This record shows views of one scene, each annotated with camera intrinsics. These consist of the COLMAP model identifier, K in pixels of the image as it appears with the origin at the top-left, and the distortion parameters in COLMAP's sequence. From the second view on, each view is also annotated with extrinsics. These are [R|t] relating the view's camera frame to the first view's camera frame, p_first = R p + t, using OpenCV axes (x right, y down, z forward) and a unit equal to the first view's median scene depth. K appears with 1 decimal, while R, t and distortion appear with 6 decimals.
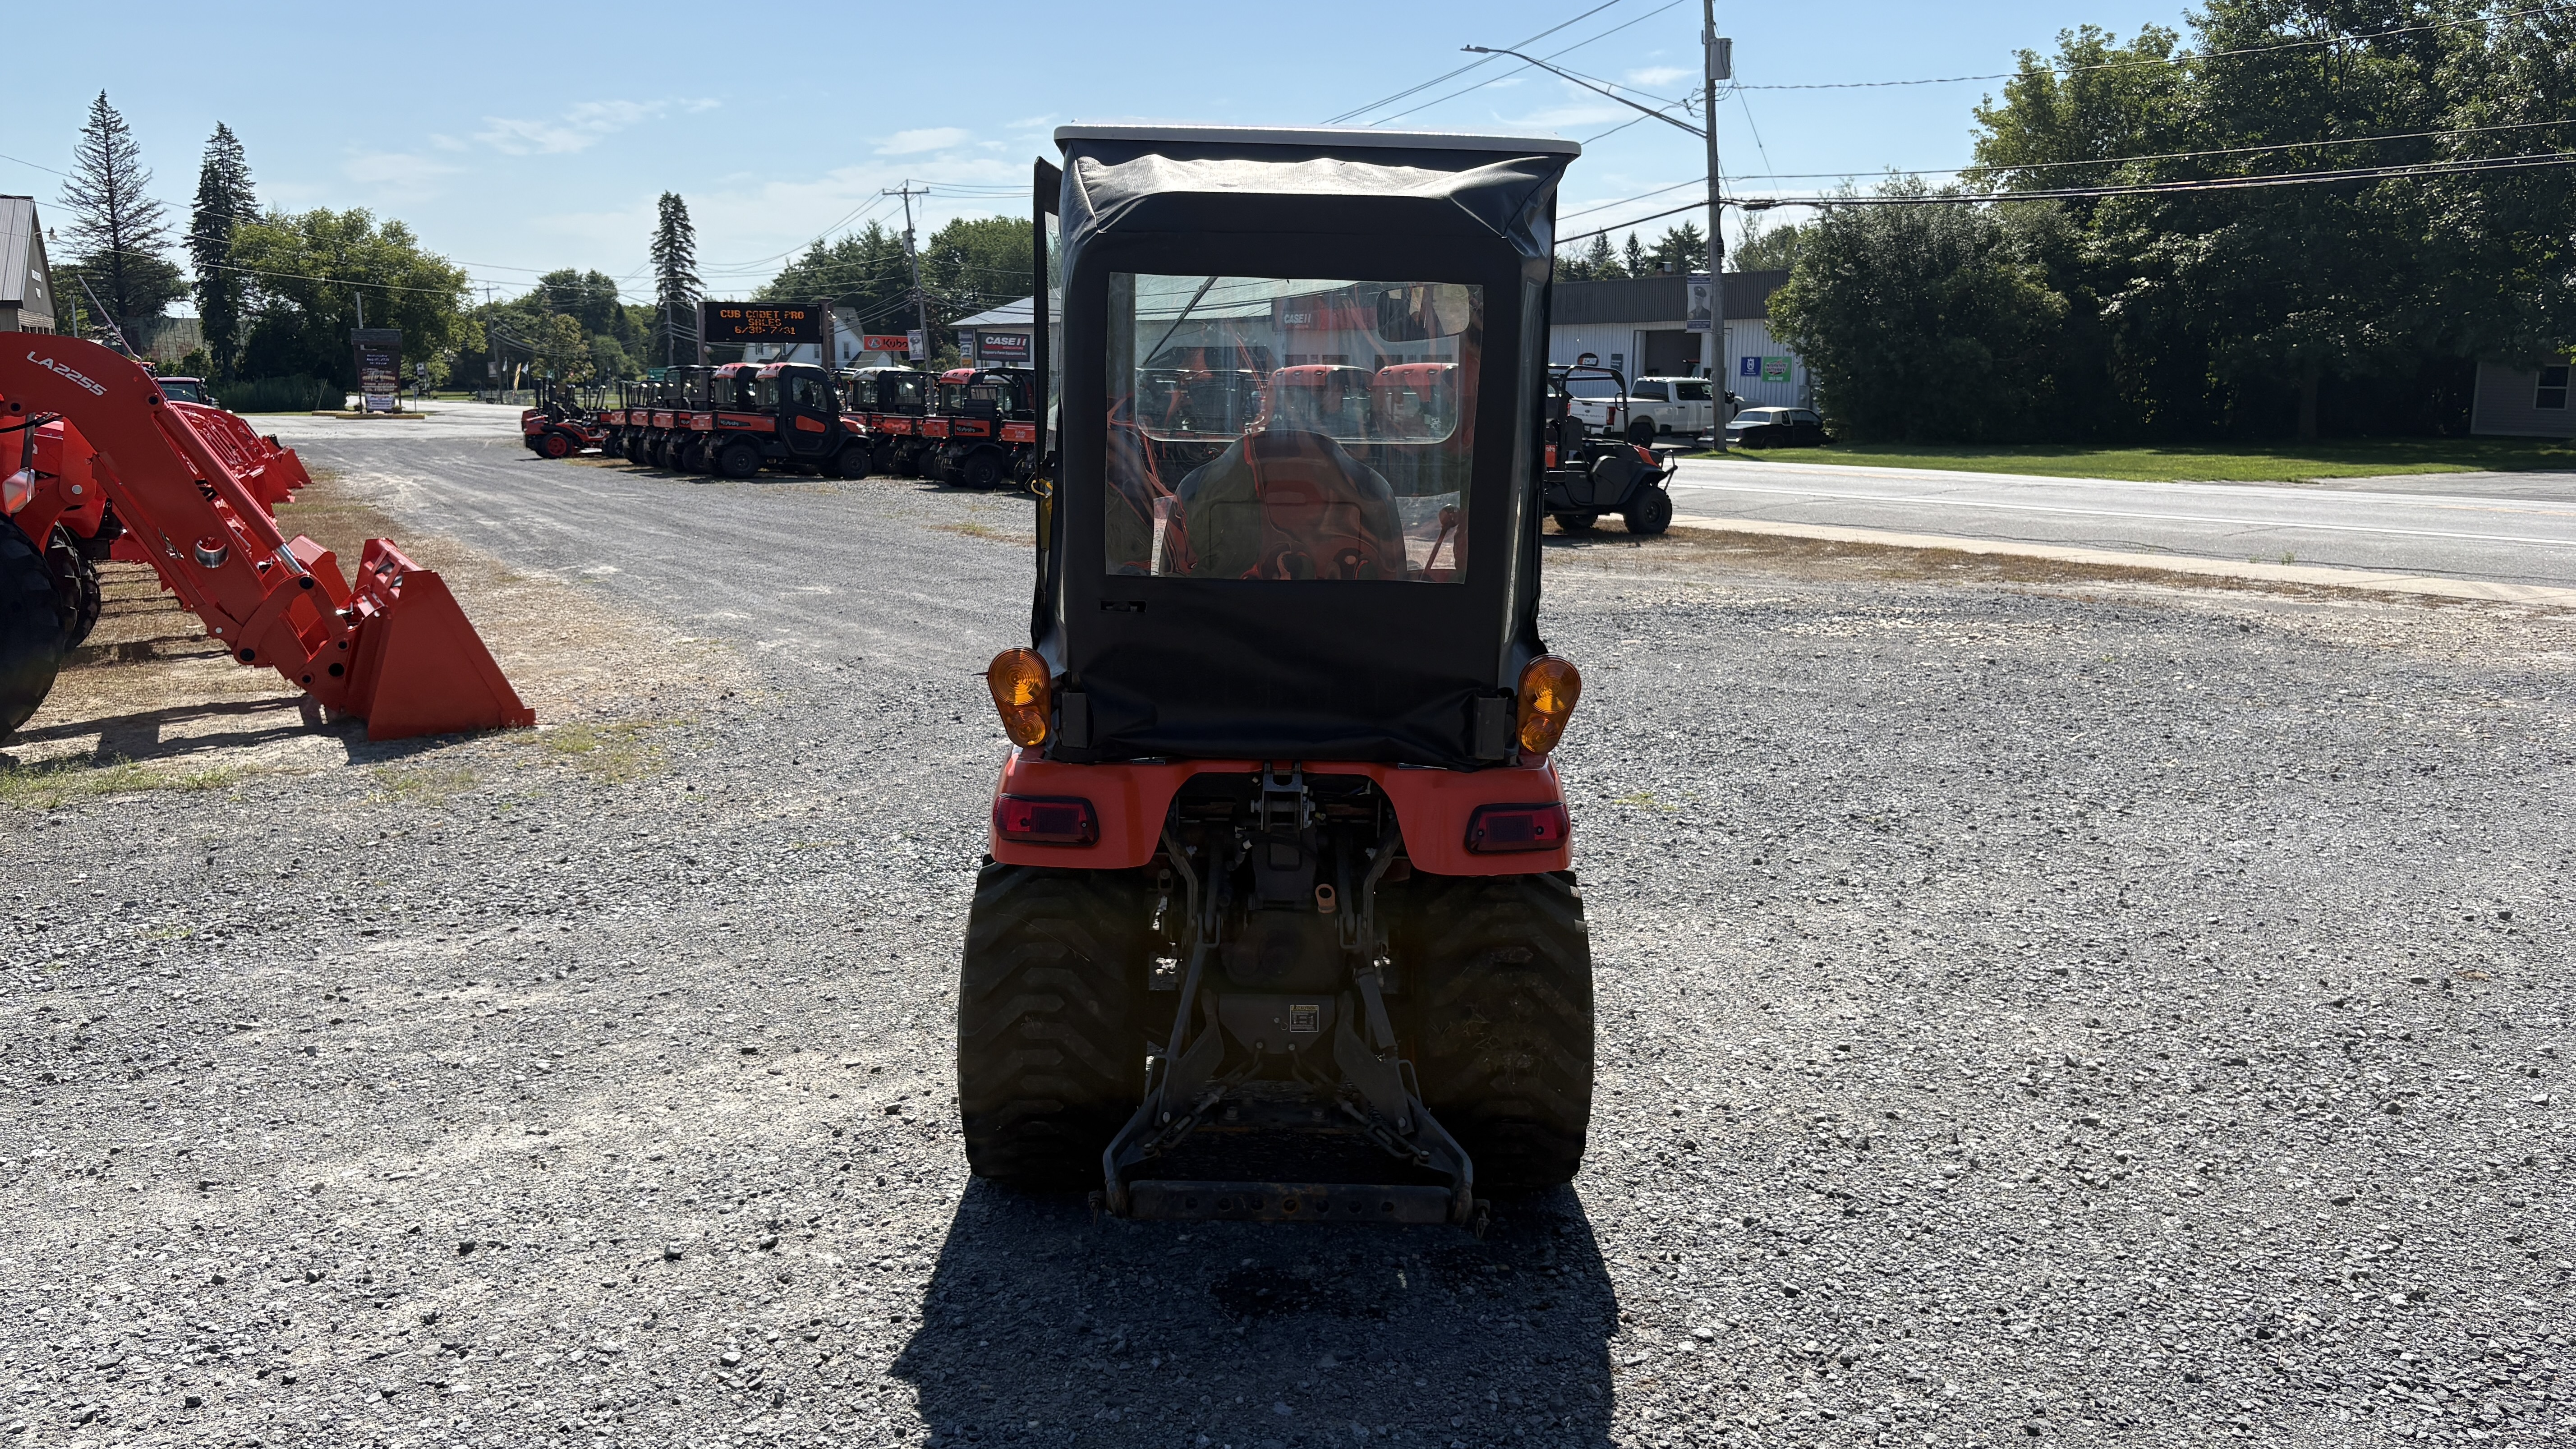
lens RADIAL K [[1943.8, 0, 1279.2], [0, 1943.8, 724.9], [0, 0, 1]] dist [0.002554, -0.003803]
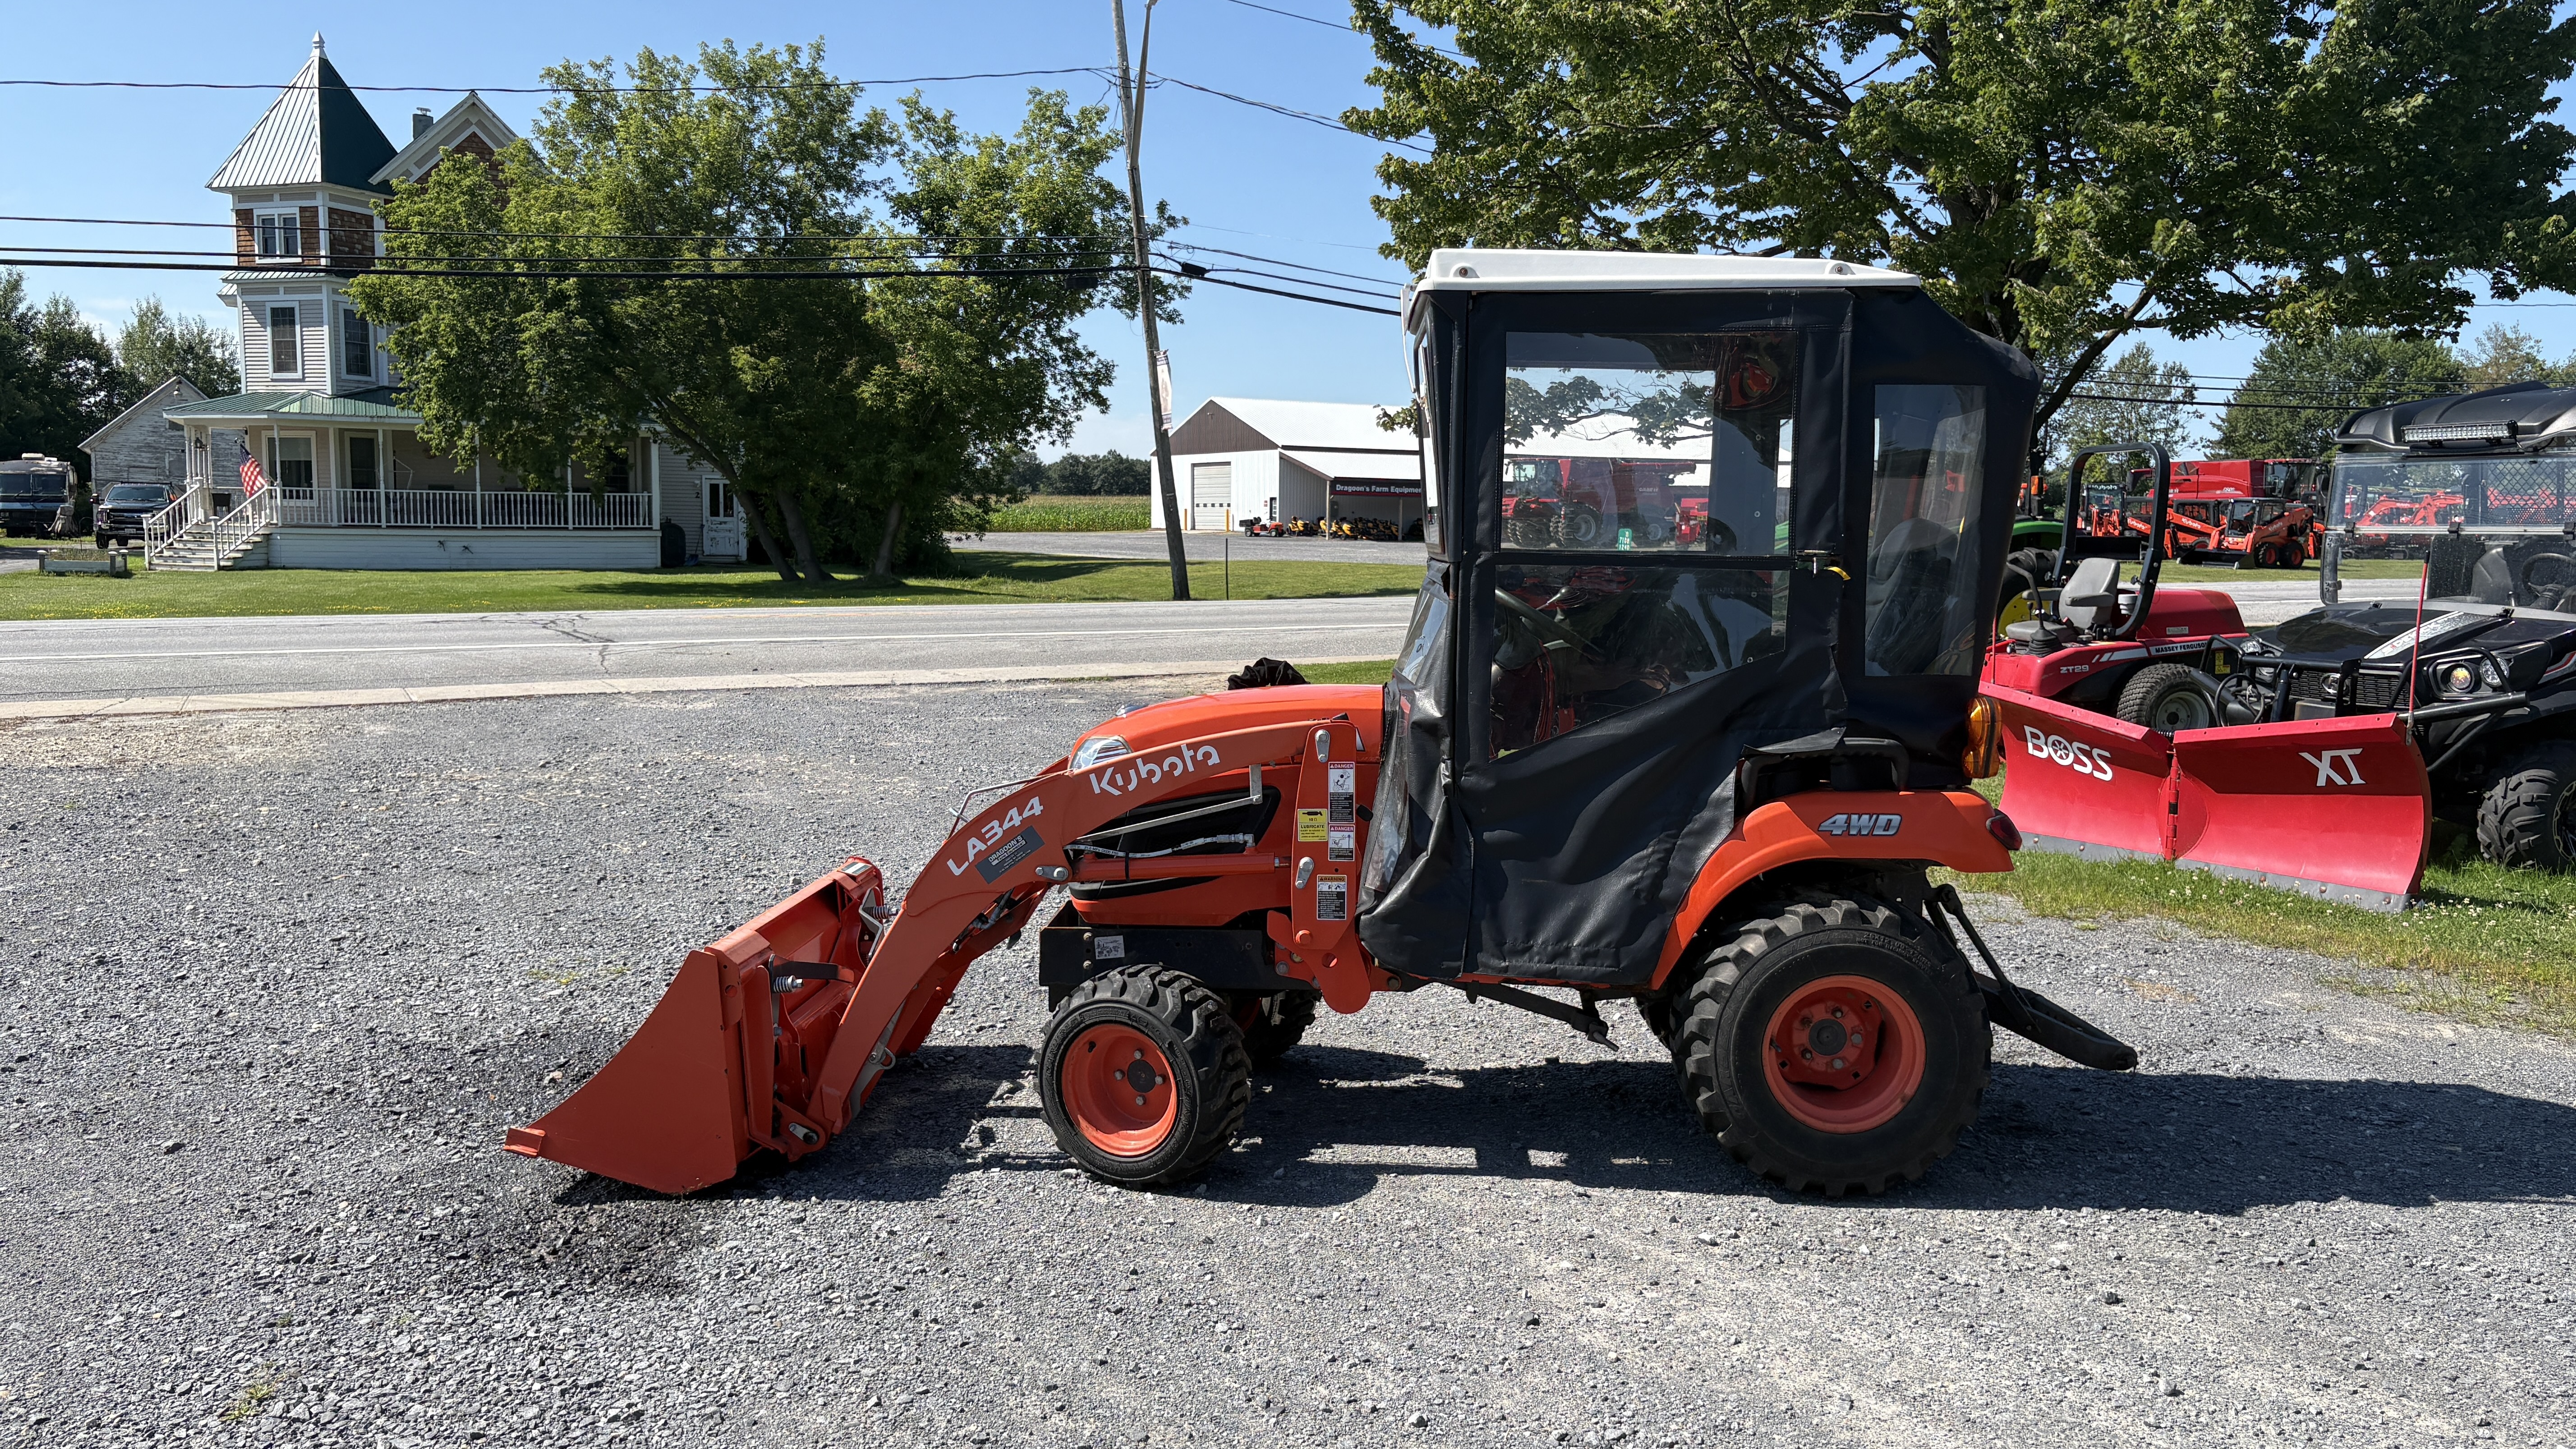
lens RADIAL K [[1948.9, 0, 1282.9], [0, 1948.9, 713.3], [0, 0, 1]] dist [0.014501, 0.003016]
pose [[0.055858, -0.102793, 0.993133, -0.079366], [0.167494, 0.981555, 0.092174, -0.012467], [-0.984289, 0.161195, 0.072045, 0.076742]]
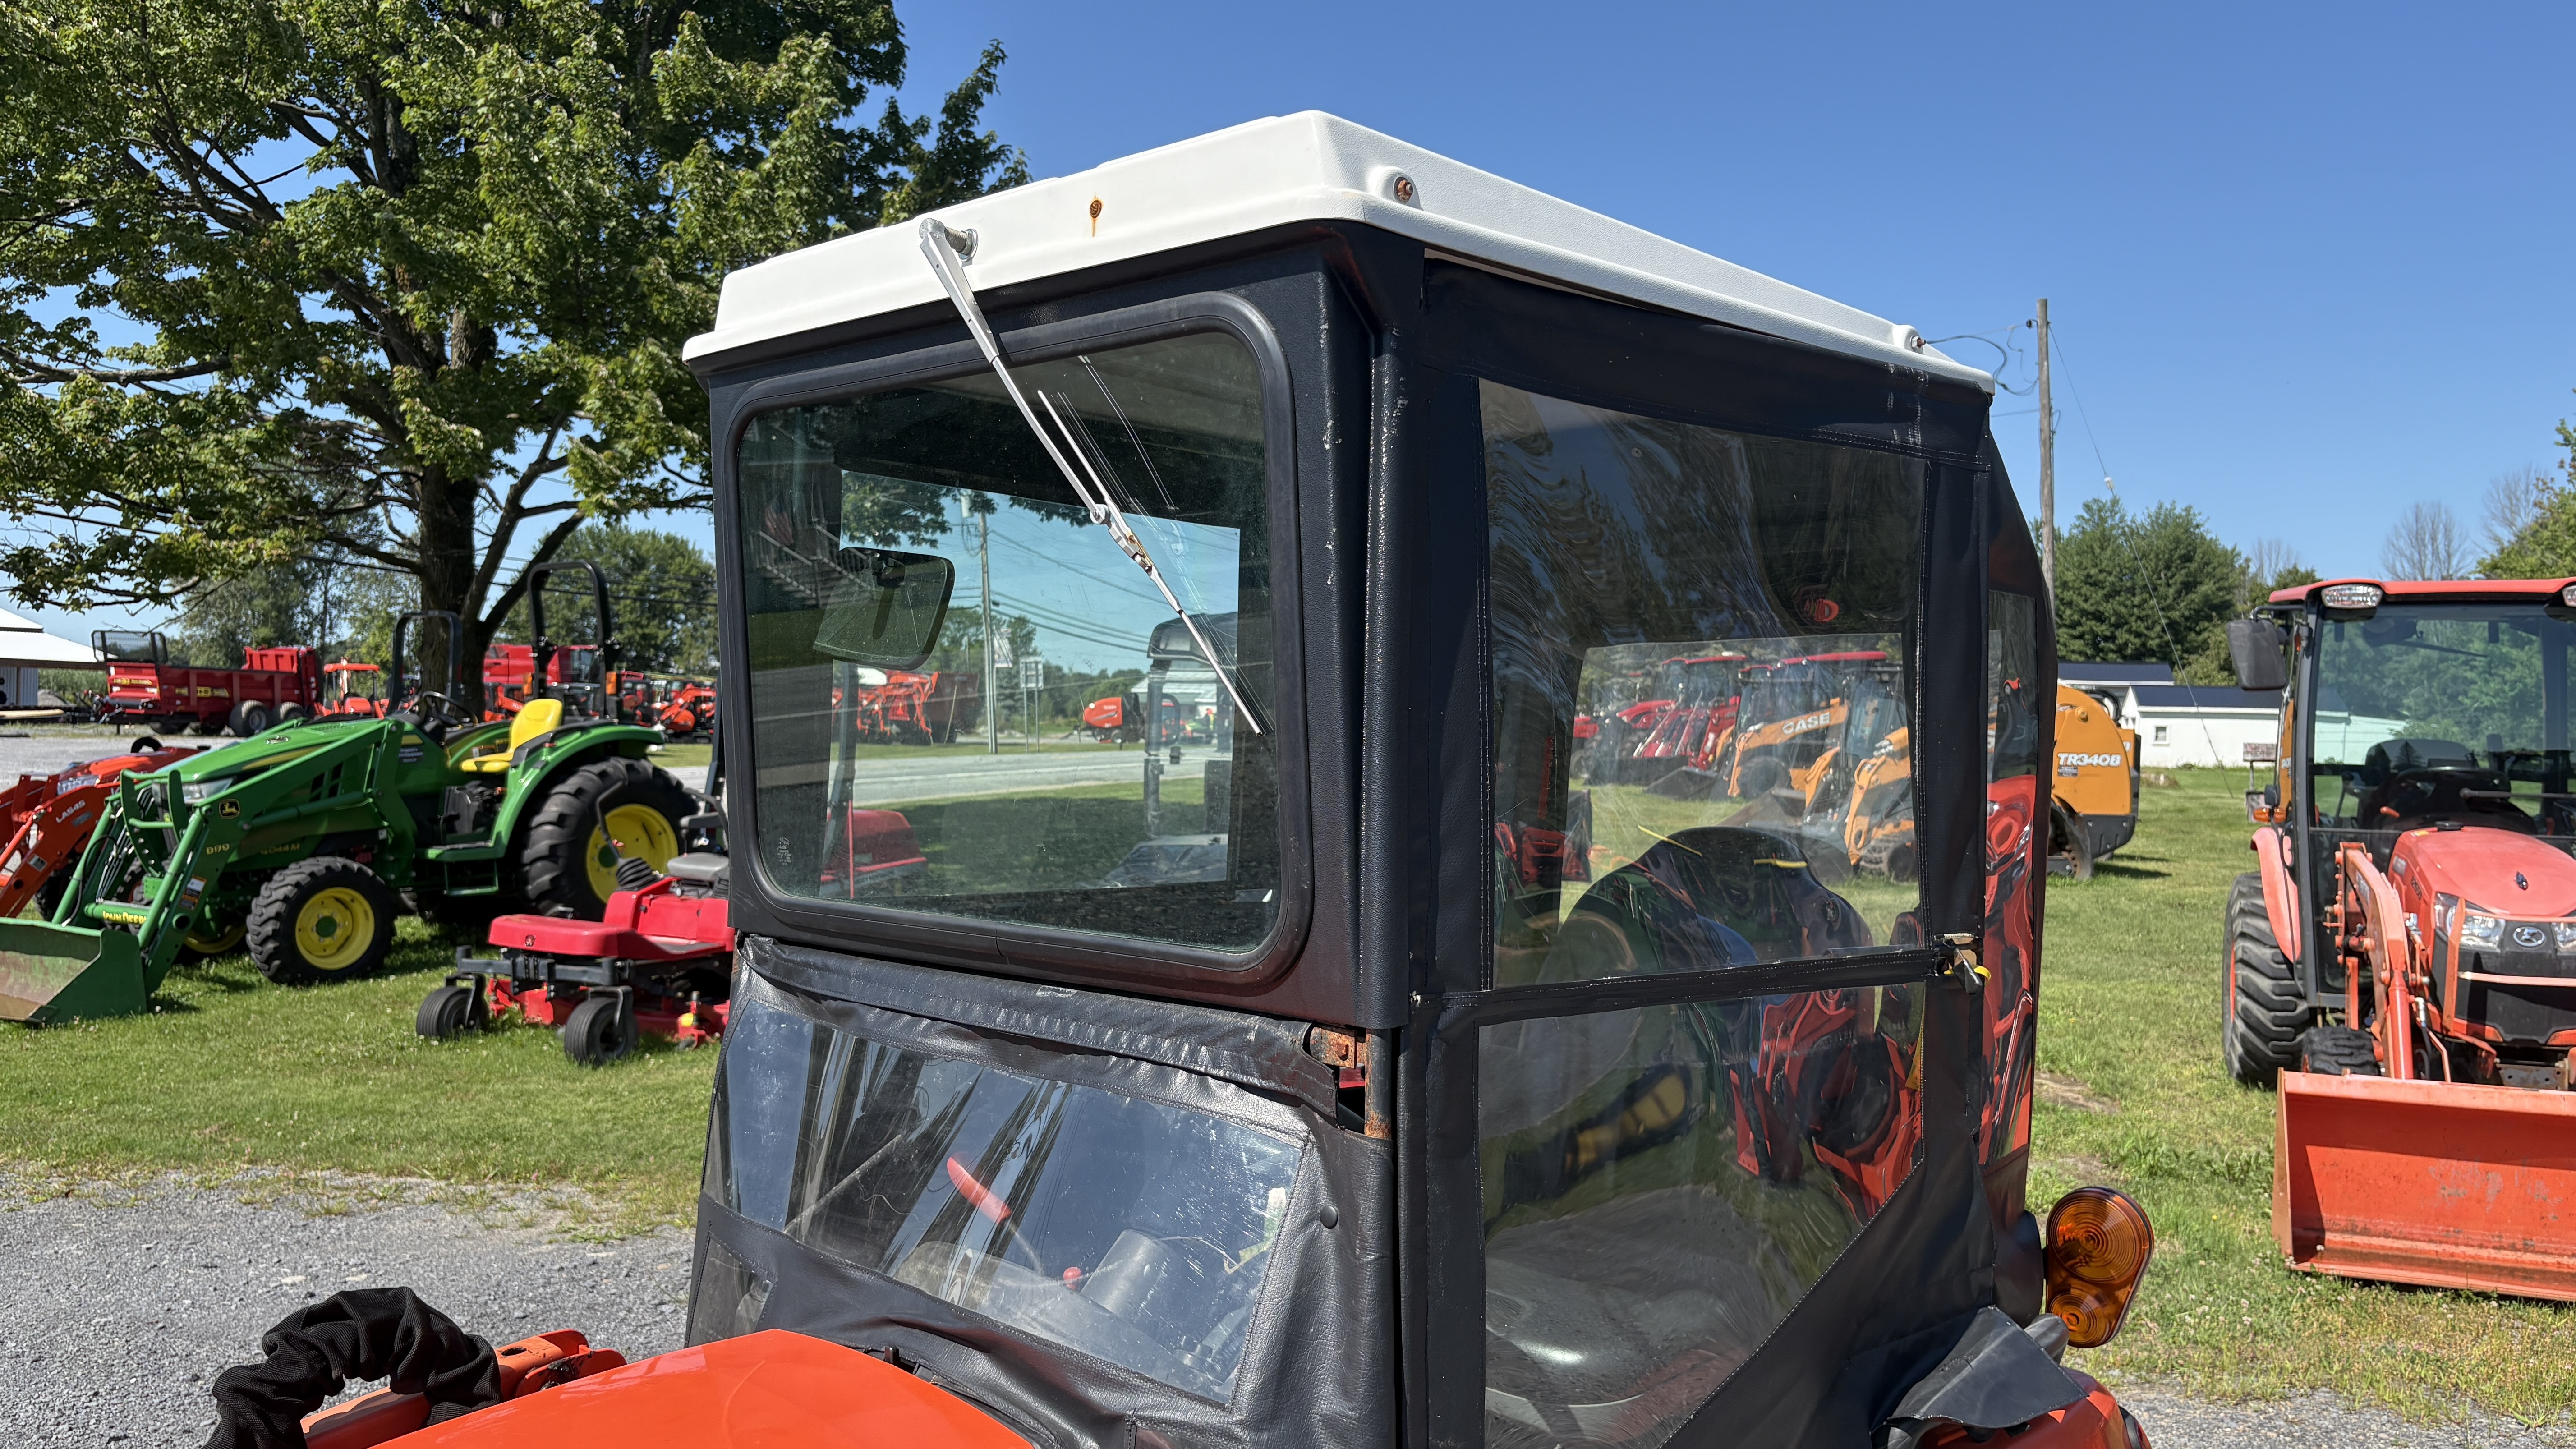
lens RADIAL K [[1986.3, 0, 1294.9], [0, 1986.3, 715.7], [0, 0, 1]] dist [0.013777, 0.004238]
pose [[-0.697516, -0.014627, 0.716420, -0.024232], [0.104869, 0.986943, 0.122252, -0.017289], [-0.708854, 0.160403, -0.686875, 0.091947]]
